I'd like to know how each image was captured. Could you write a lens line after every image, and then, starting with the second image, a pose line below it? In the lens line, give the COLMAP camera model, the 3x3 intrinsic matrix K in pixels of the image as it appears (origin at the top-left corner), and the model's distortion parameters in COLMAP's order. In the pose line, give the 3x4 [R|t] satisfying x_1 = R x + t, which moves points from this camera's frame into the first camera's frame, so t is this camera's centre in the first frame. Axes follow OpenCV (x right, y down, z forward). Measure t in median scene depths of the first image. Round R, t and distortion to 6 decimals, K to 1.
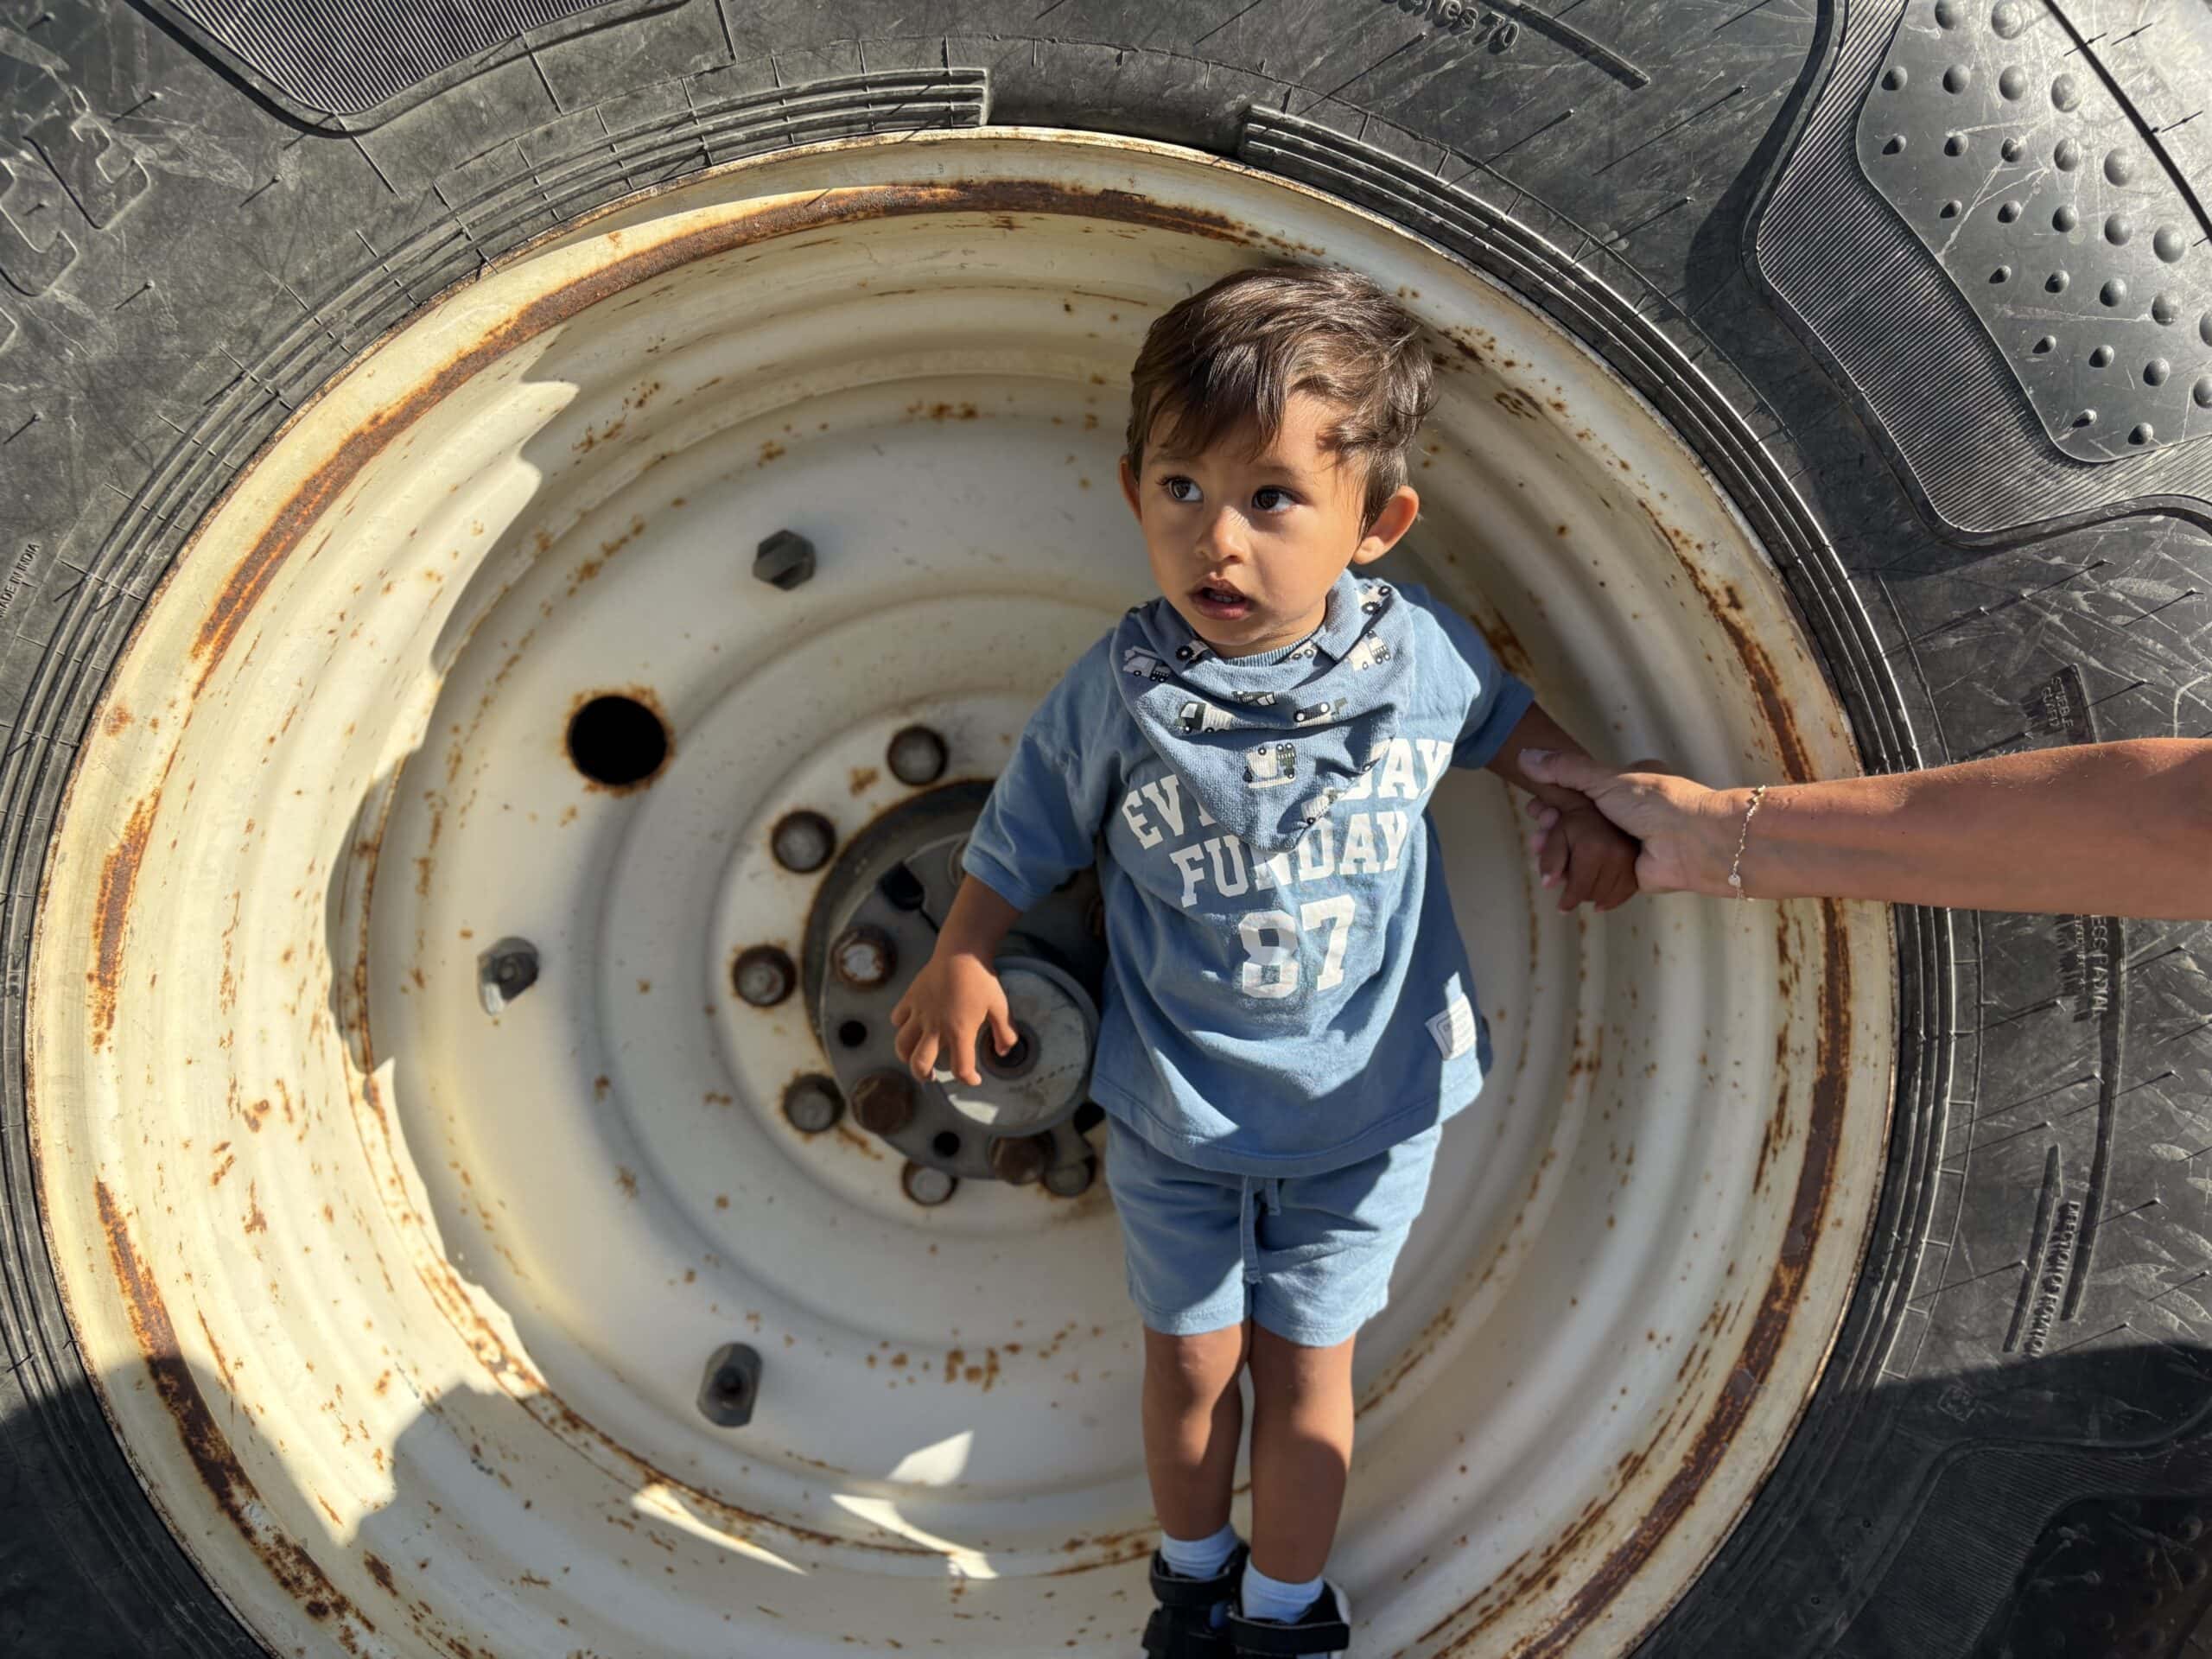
lens RADIAL K [[1664.6, 0, 1096.8], [0, 1664.6, 823.2], [0, 0, 1]] dist [0.069887, -0.092122]
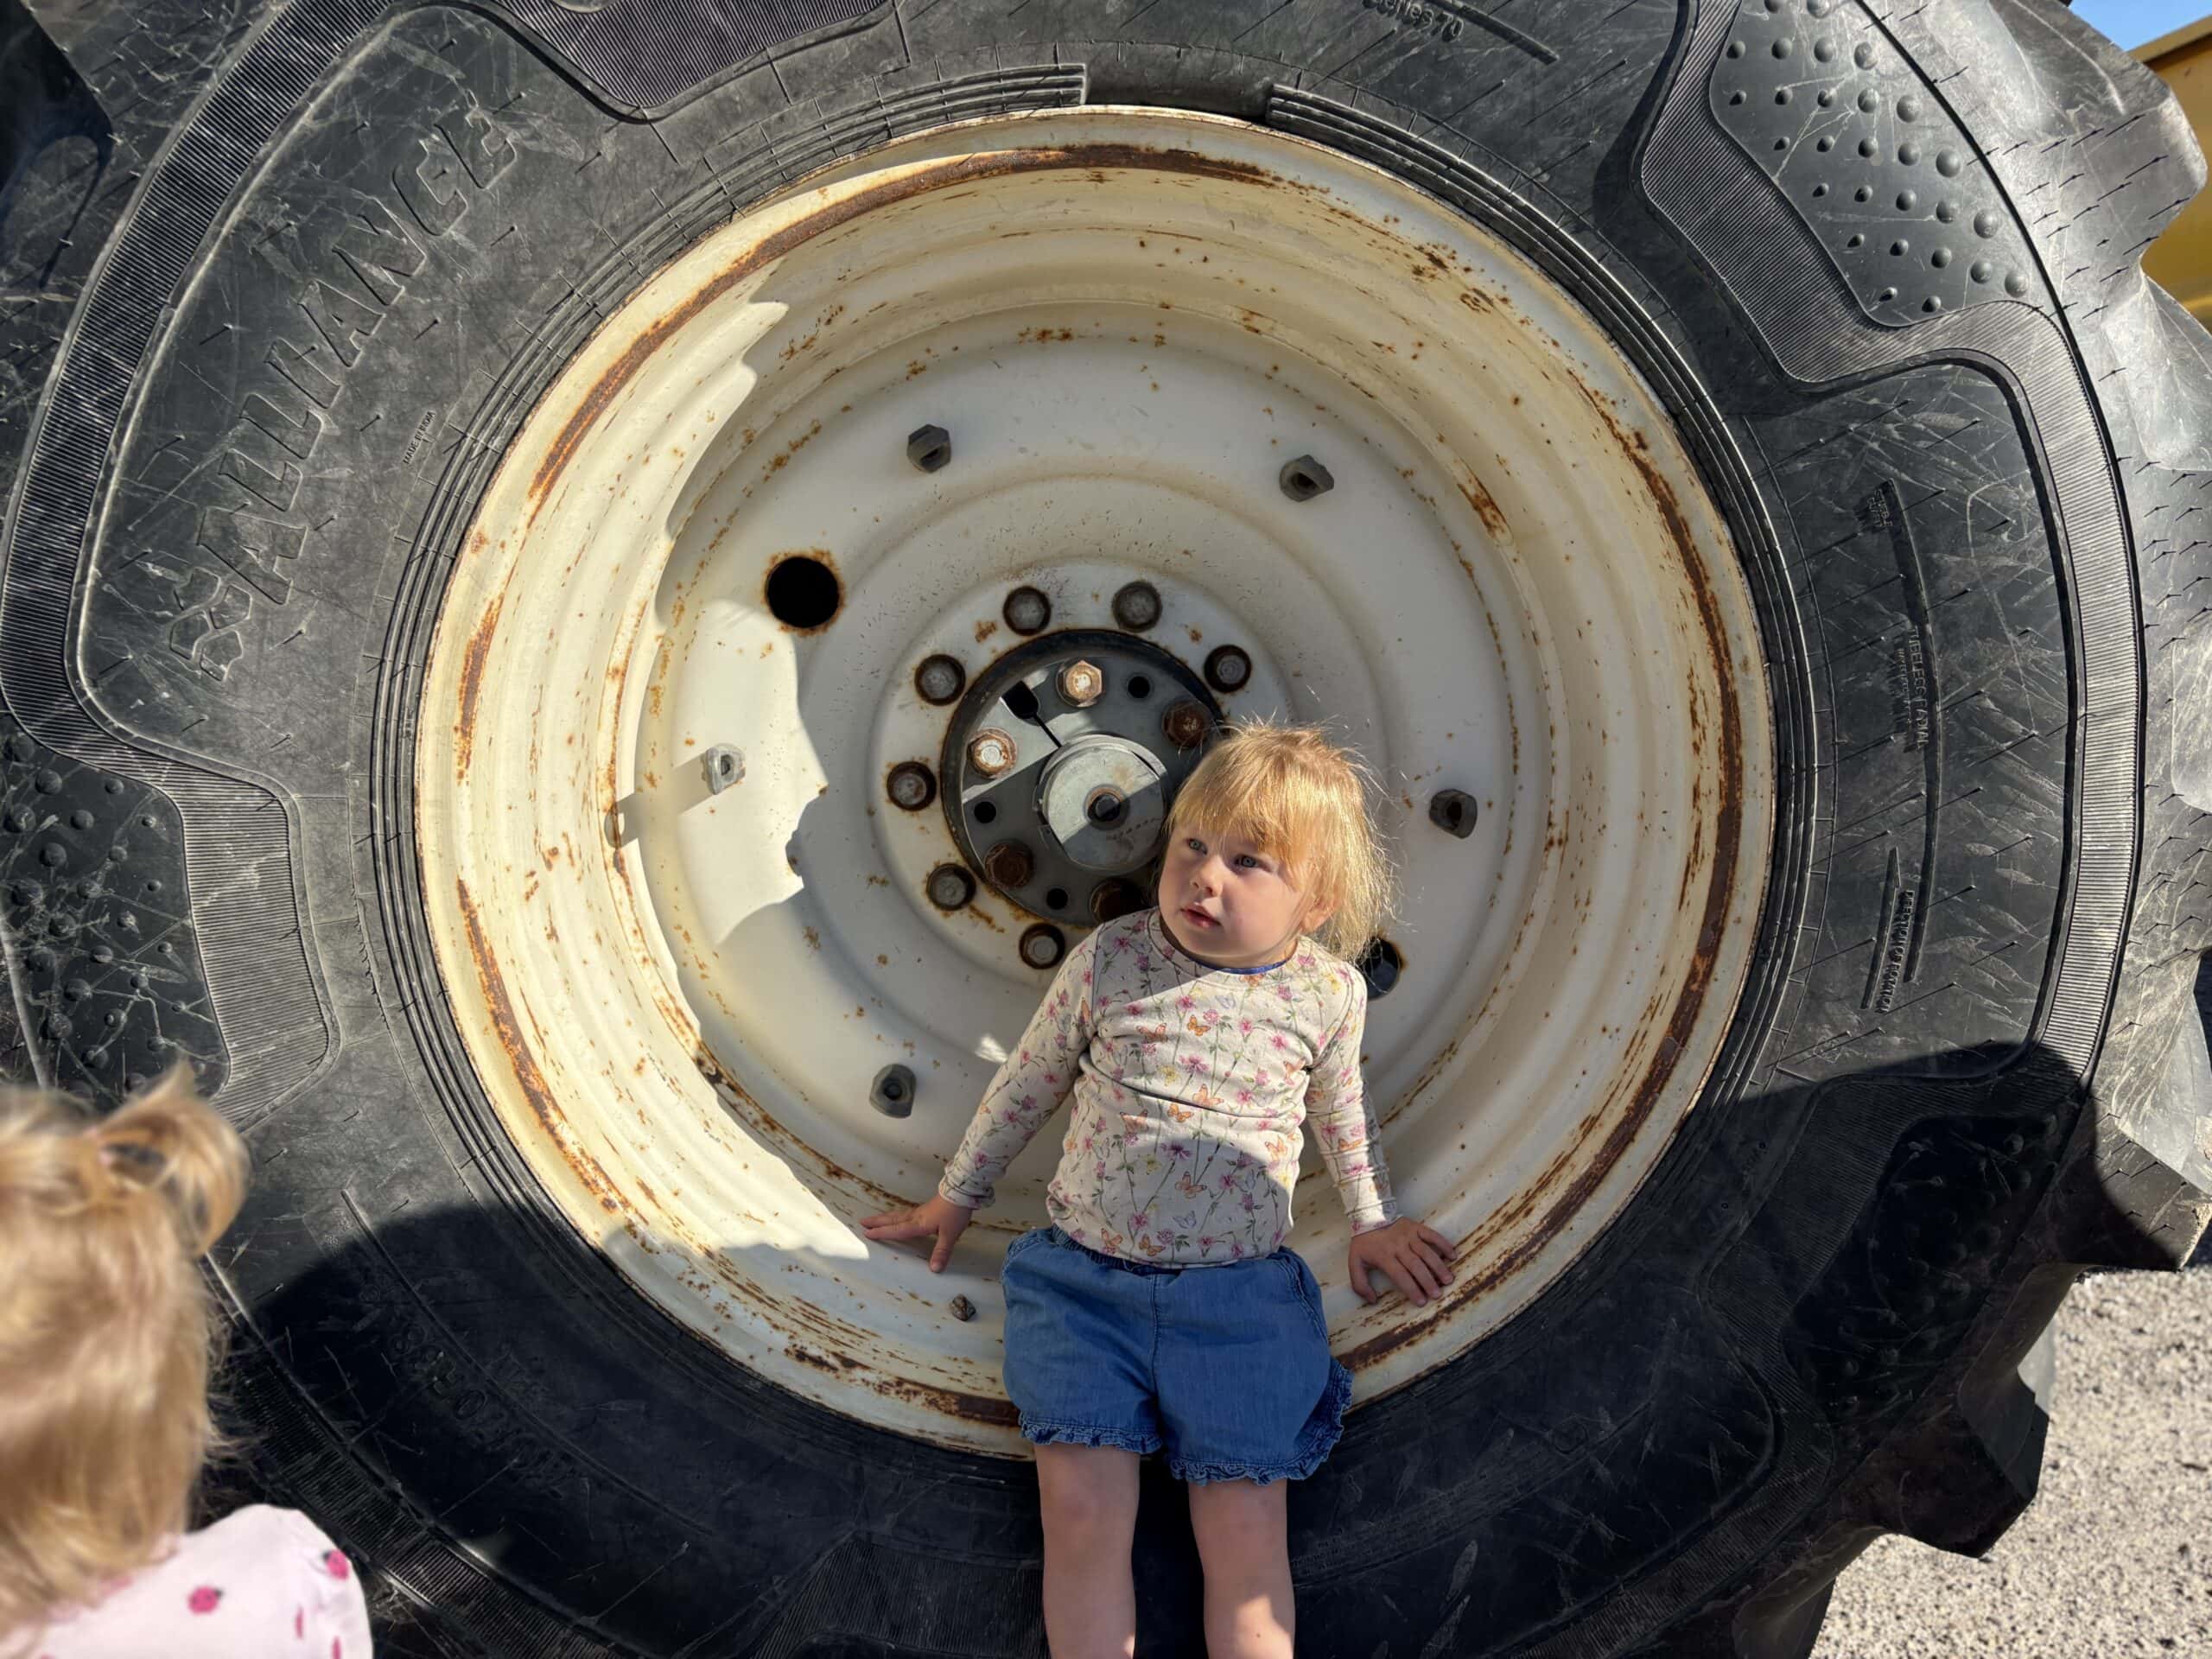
lens RADIAL K [[1672.5, 0, 1106.0], [0, 1672.5, 829.5], [0, 0, 1]] dist [0.057718, -0.062283]
pose [[0.999328, -0.015296, -0.033313, -0.009703], [0.014806, 0.999779, -0.014911, 0.202922], [0.033533, 0.014408, 0.999334, -0.382939]]
